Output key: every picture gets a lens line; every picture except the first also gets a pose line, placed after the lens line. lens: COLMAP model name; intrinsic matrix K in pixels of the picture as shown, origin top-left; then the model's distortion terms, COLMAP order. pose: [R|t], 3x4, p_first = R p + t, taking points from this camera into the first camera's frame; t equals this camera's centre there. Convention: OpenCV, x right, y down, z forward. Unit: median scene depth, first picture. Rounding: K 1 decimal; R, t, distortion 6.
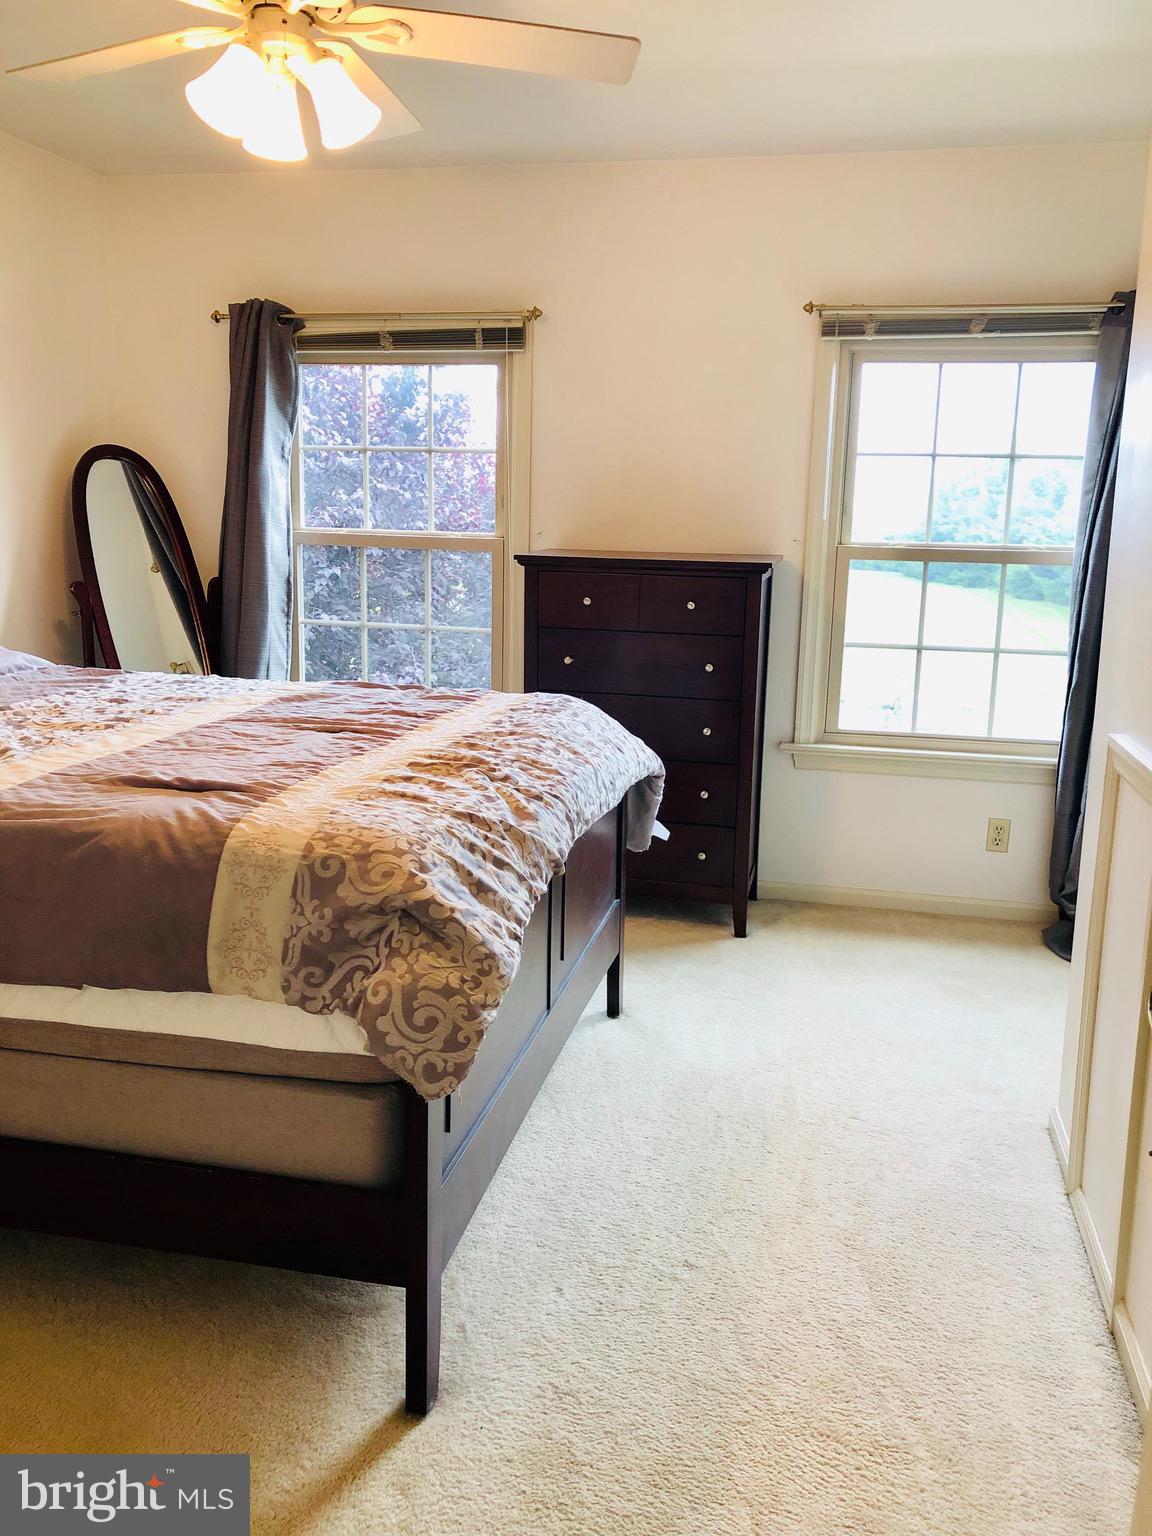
lens RADIAL K [[1257.5, 0, 576.0], [0, 1257.5, 768.0], [0, 0, 1]] dist [0.006172, -0.003987]
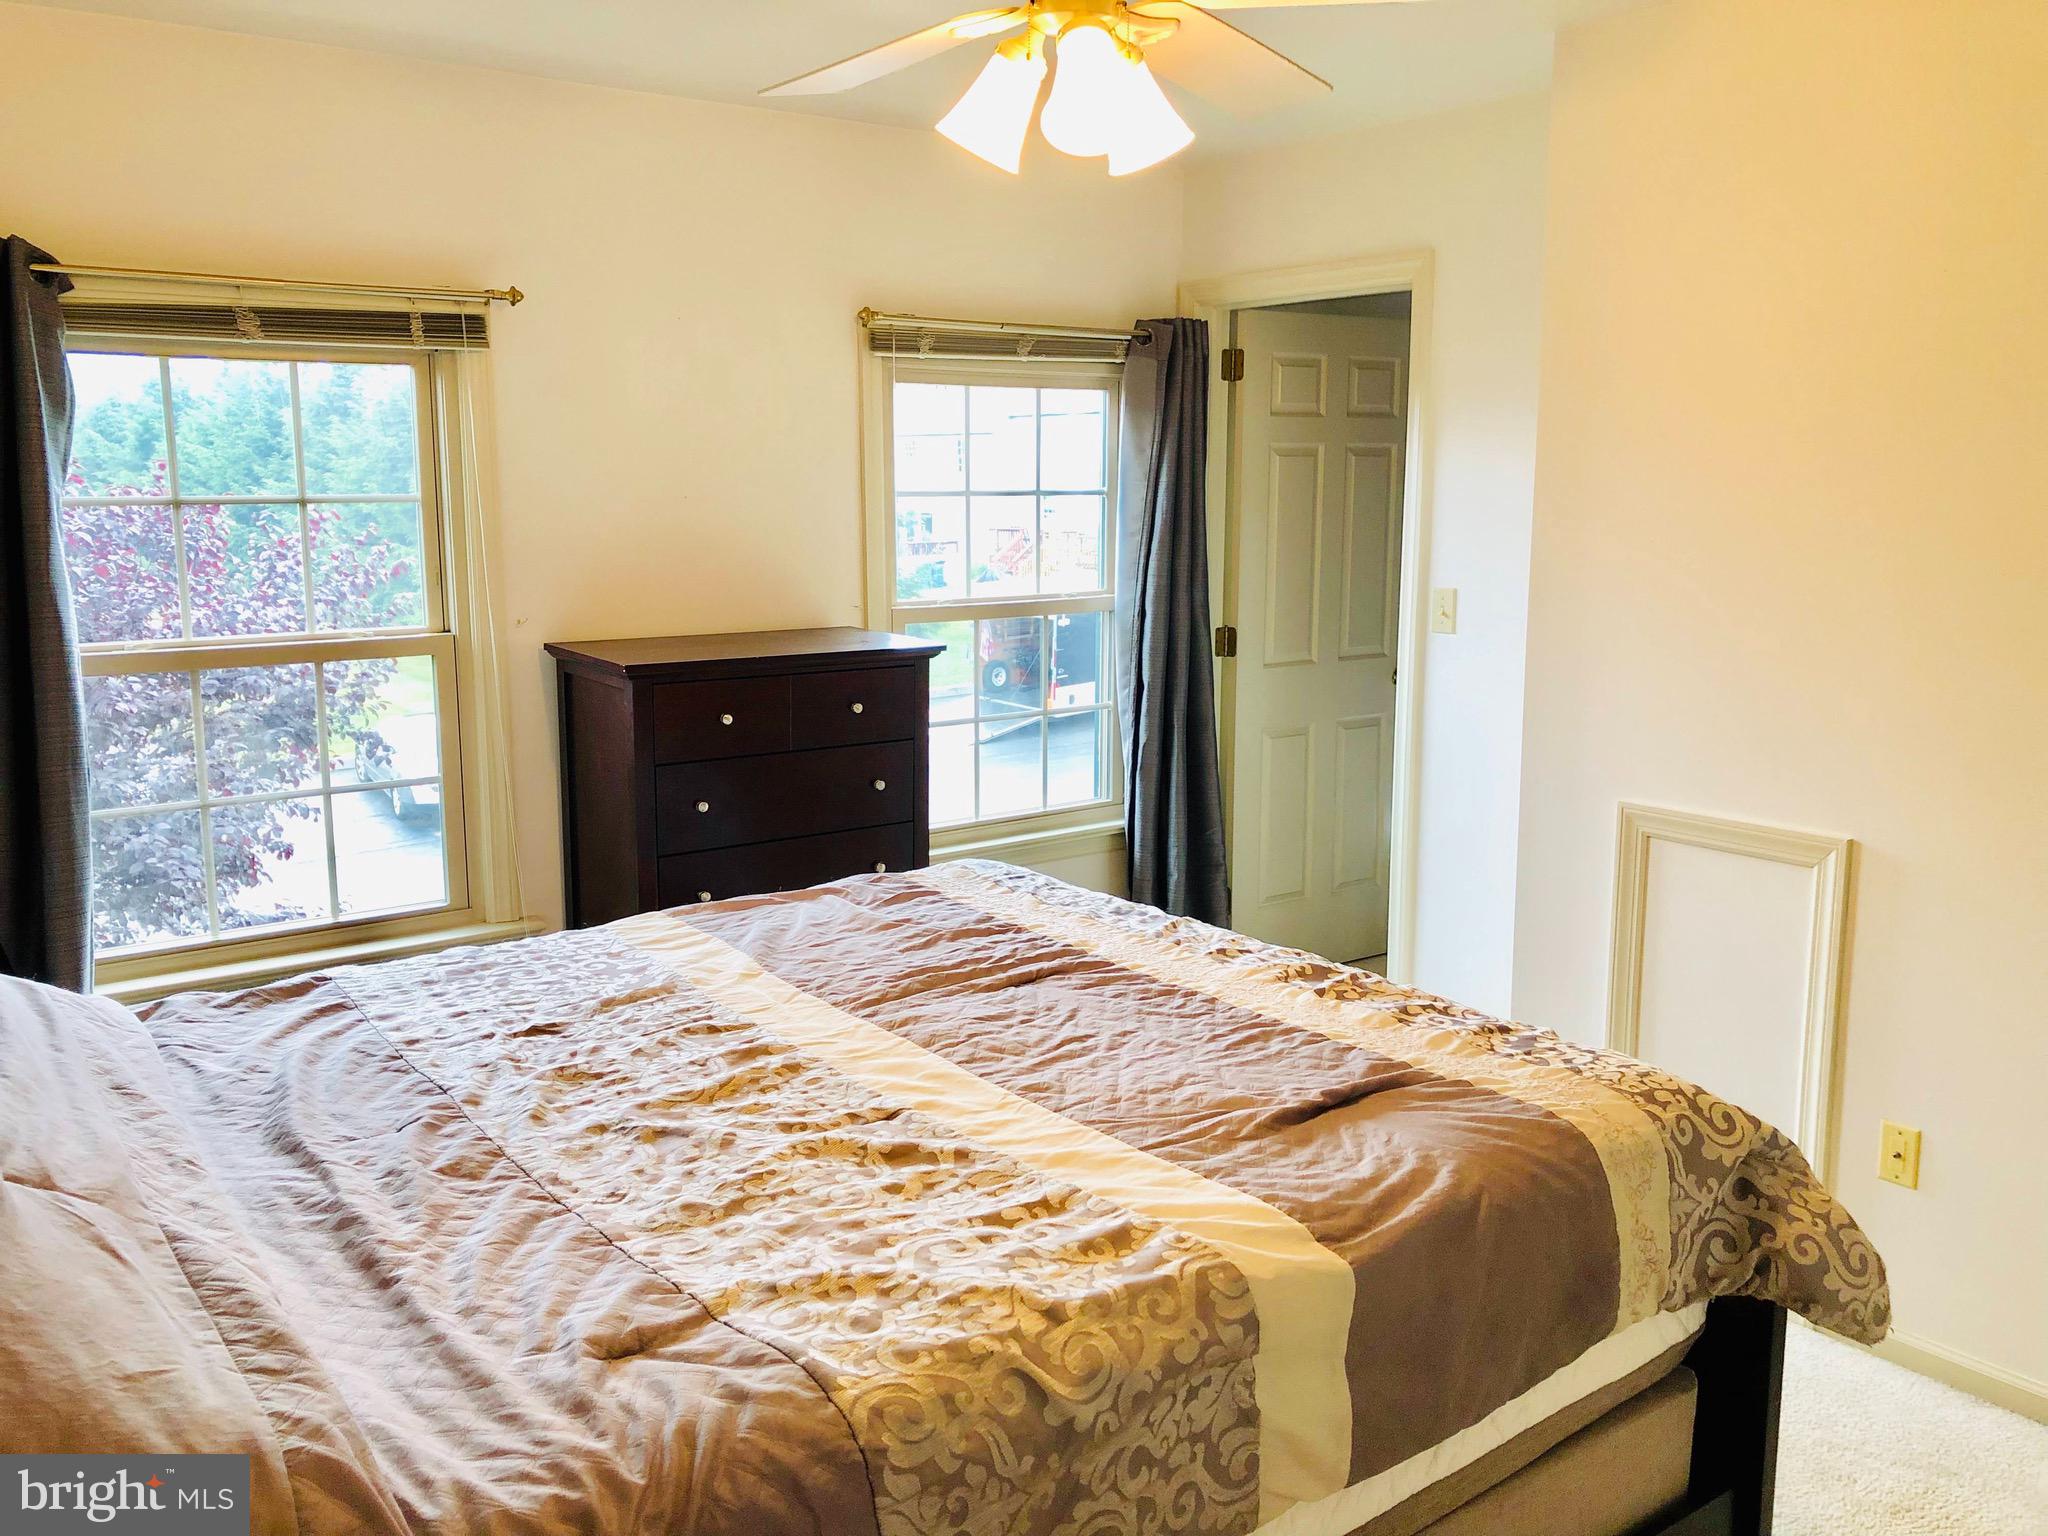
lens RADIAL K [[1676.6, 0, 1024.0], [0, 1676.6, 768.0], [0, 0, 1]] dist [0.006172, -0.003987]
pose [[0.679608, -0.144721, 0.719158, -0.517545], [0.163220, 0.985604, 0.044096, -0.113596], [-0.715186, 0.087413, 0.693446, 0.222088]]
